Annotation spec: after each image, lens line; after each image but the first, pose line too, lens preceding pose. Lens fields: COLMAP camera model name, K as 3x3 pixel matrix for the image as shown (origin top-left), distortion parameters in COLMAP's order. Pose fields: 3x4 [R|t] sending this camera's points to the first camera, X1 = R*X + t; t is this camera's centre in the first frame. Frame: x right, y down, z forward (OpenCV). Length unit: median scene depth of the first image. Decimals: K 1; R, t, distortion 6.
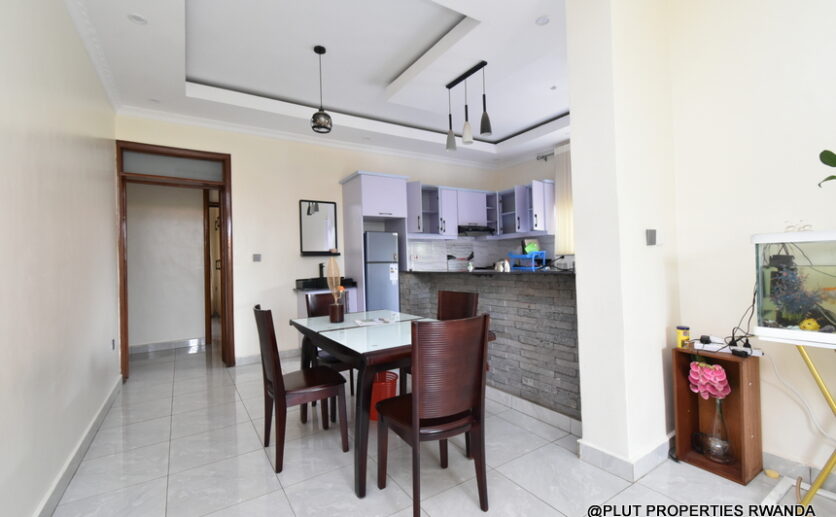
lens RADIAL K [[367.4, 0, 415.0], [0, 367.4, 255.4], [0, 0, 1]] dist [0.014445, 0.000152]
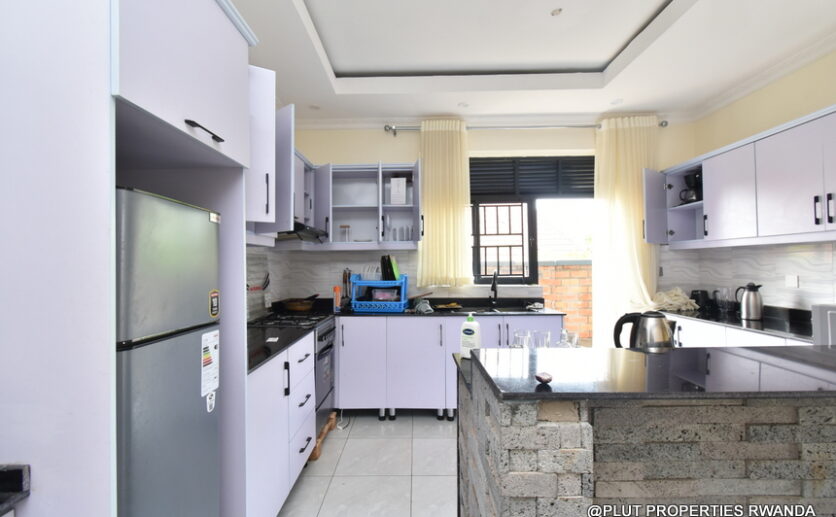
lens RADIAL K [[367.4, 0, 415.0], [0, 367.4, 255.4], [0, 0, 1]] dist [0.014445, 0.000152]
pose [[0.542045, 0.038287, 0.839477, -0.199205], [-0.016444, 0.999254, -0.034957, -0.023911], [-0.840188, 0.005144, 0.542270, 0.705923]]
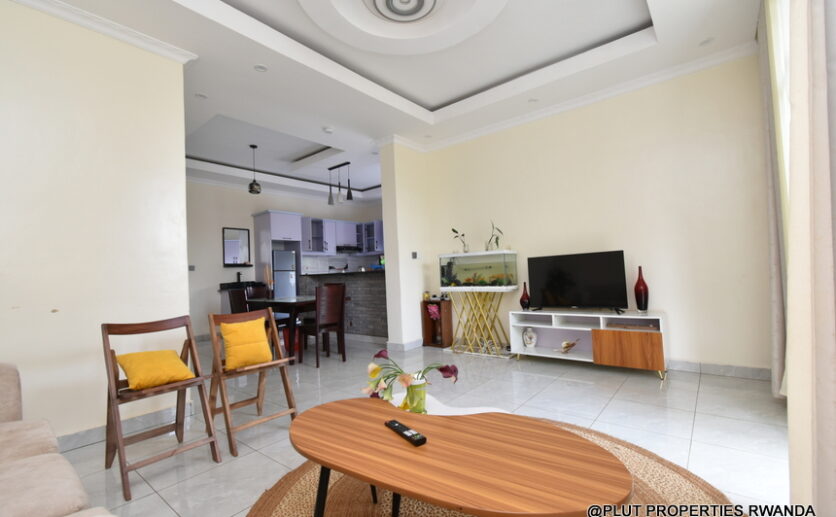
lens RADIAL K [[367.4, 0, 415.0], [0, 367.4, 255.4], [0, 0, 1]] dist [0.014445, 0.000152]
pose [[0.950423, 0.001699, 0.310955, -0.048182], [0.011111, 0.999161, -0.039420, 0.020752], [-0.310761, 0.040920, 0.949607, -0.566310]]
